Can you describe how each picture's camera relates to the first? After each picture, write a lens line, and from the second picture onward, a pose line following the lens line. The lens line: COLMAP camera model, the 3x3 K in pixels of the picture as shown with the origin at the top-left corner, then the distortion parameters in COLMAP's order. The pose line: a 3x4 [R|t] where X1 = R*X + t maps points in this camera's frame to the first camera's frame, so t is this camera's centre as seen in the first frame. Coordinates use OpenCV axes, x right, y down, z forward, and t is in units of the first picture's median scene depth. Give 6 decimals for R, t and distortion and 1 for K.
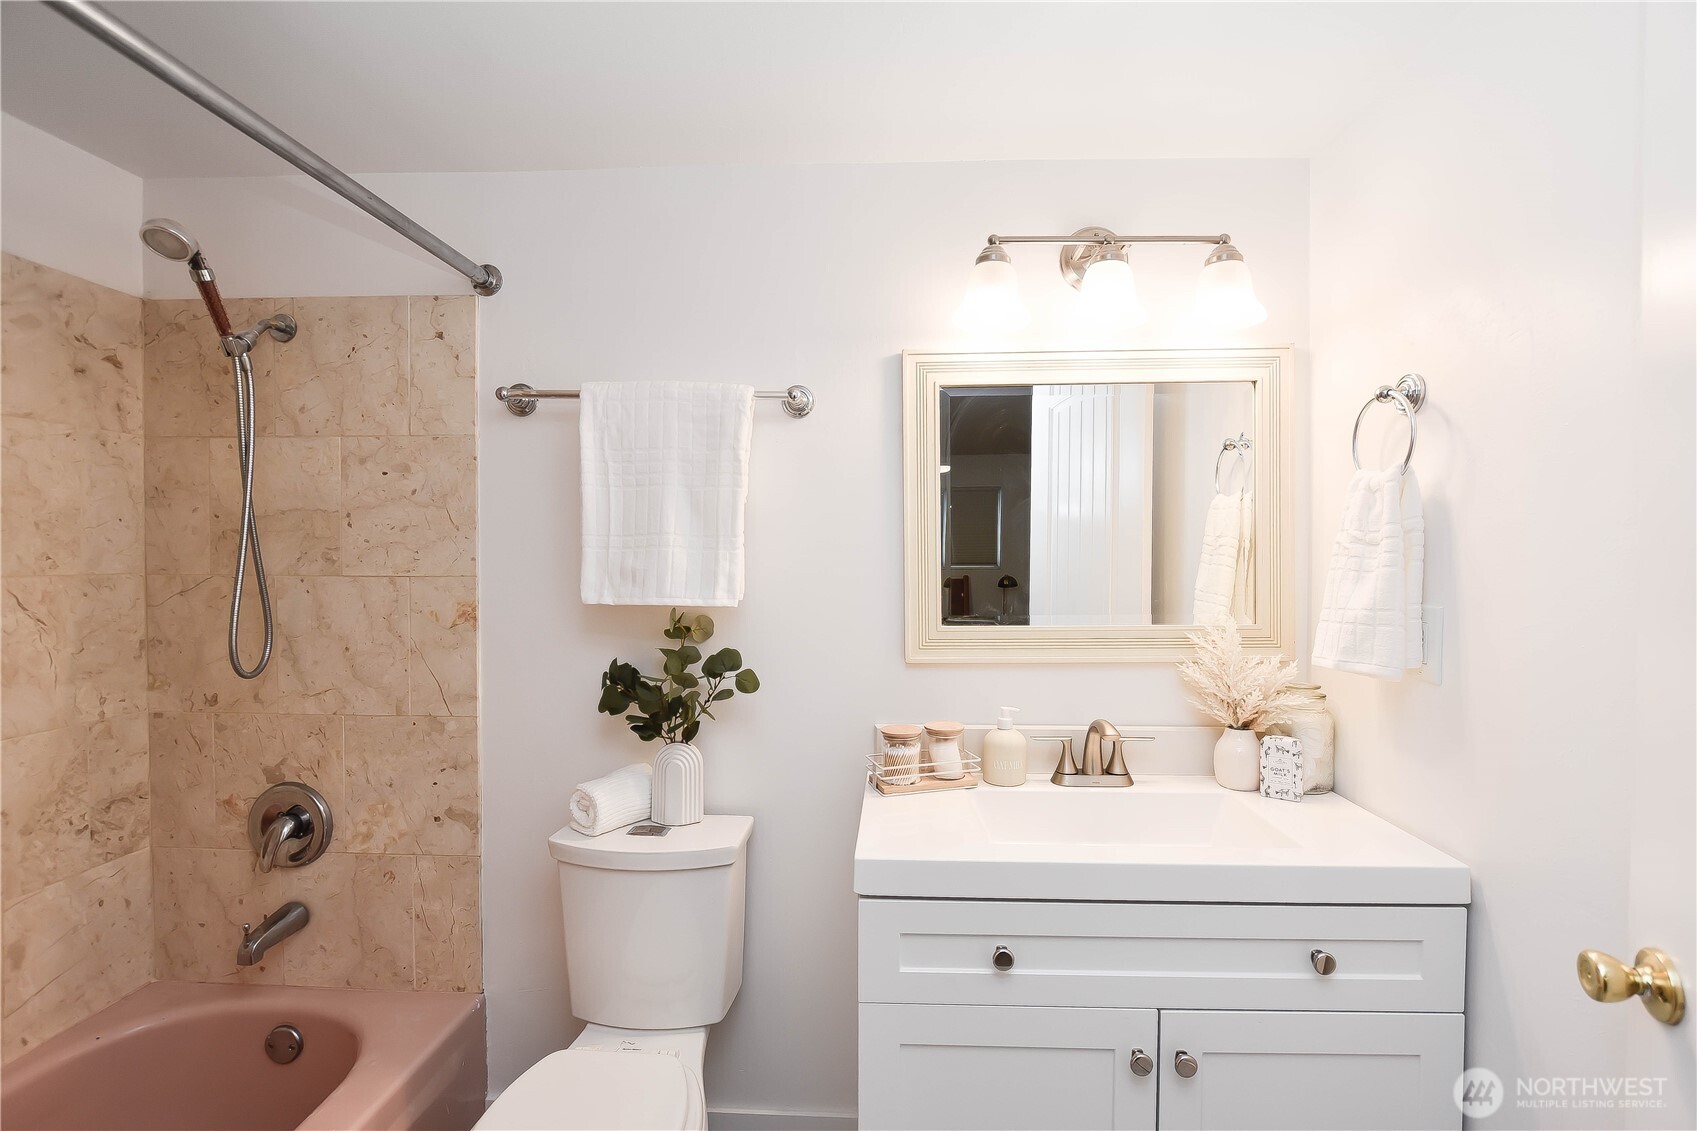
lens RADIAL K [[751.1, 0, 849.5], [0, 751.1, 570.9], [0, 0, 1]] dist [-0.022948, 0.006818]
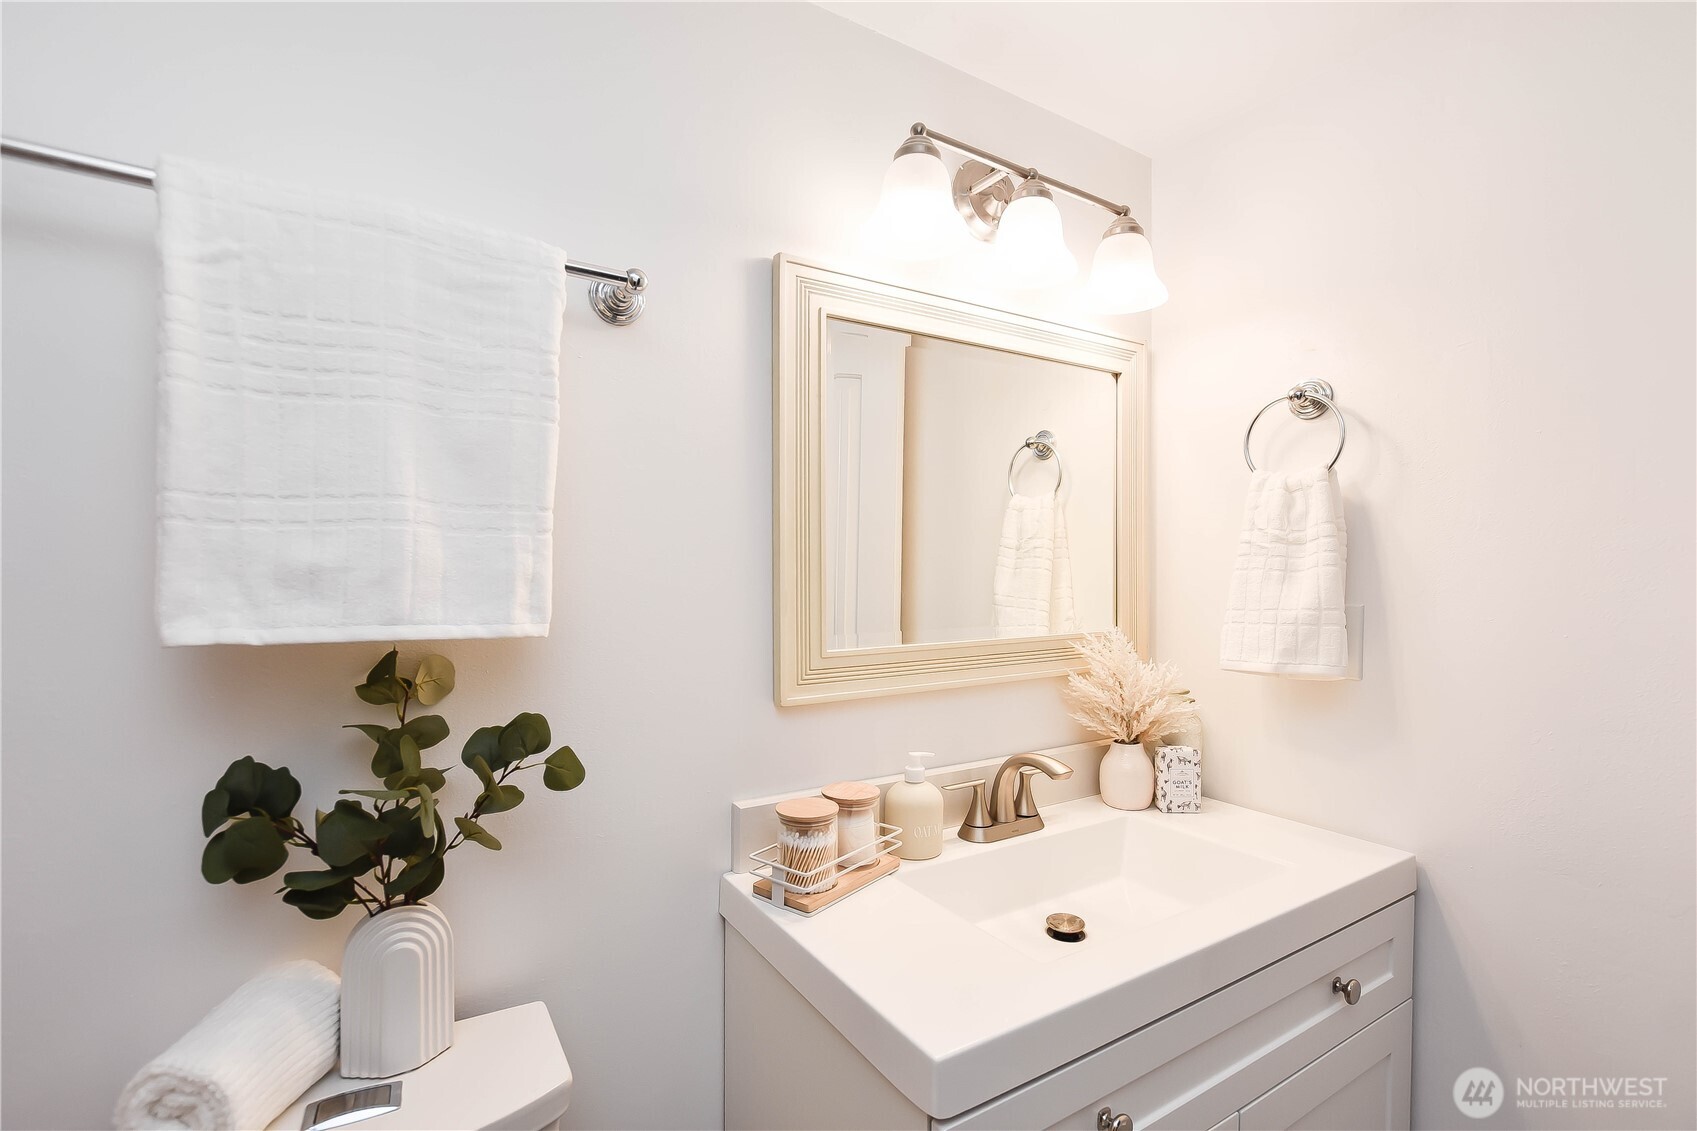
lens RADIAL K [[772.0, 0, 906.7], [0, 772.0, 568.8], [0, 0, 1]] dist [-0.015775, 0.000323]
pose [[0.813650, 0.003830, 0.581343, -0.257958], [0.005877, 0.999873, -0.014814, 0.008158], [-0.581326, 0.015470, 0.813524, 0.378183]]
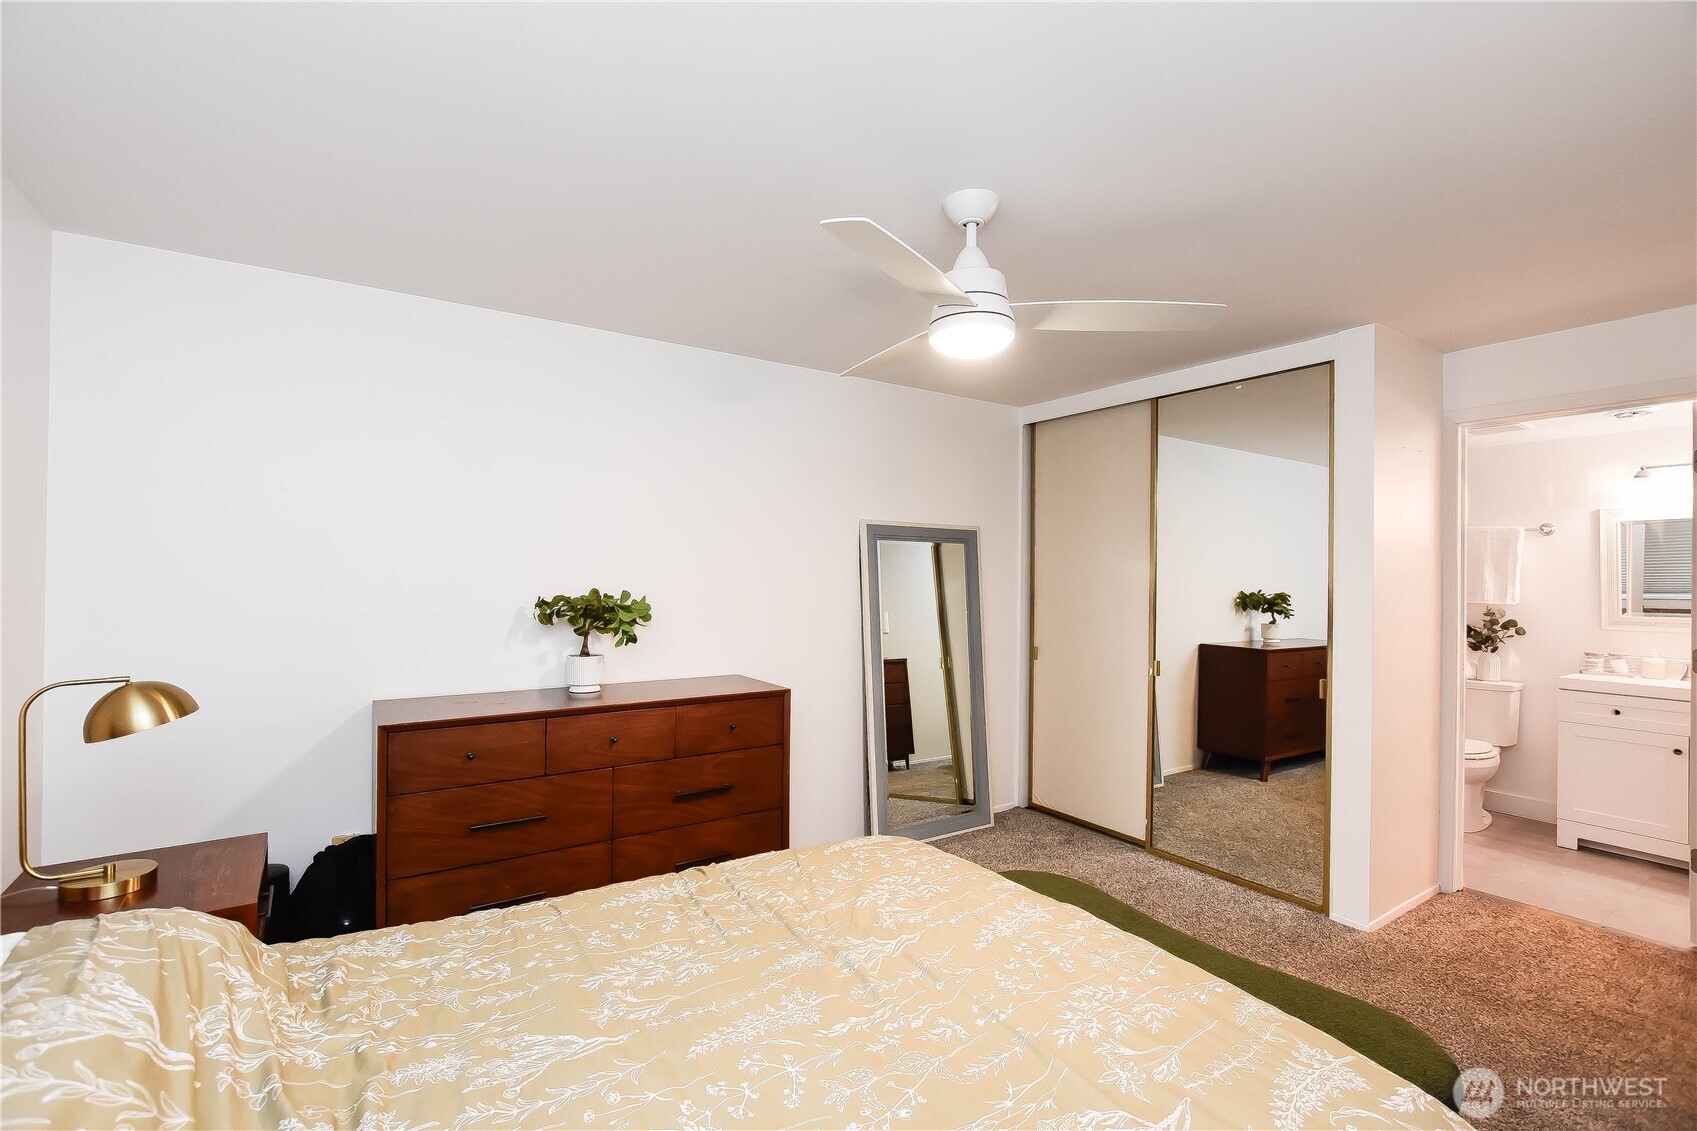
lens RADIAL K [[738.2, 0, 847.1], [0, 738.2, 571.1], [0, 0, 1]] dist [-0.013400, 0.000117]
pose [[0.606700, -0.004146, -0.794920, 0.513210], [-0.016115, 0.999717, -0.017513, 0.007488], [0.794767, 0.023435, 0.606462, -2.704643]]
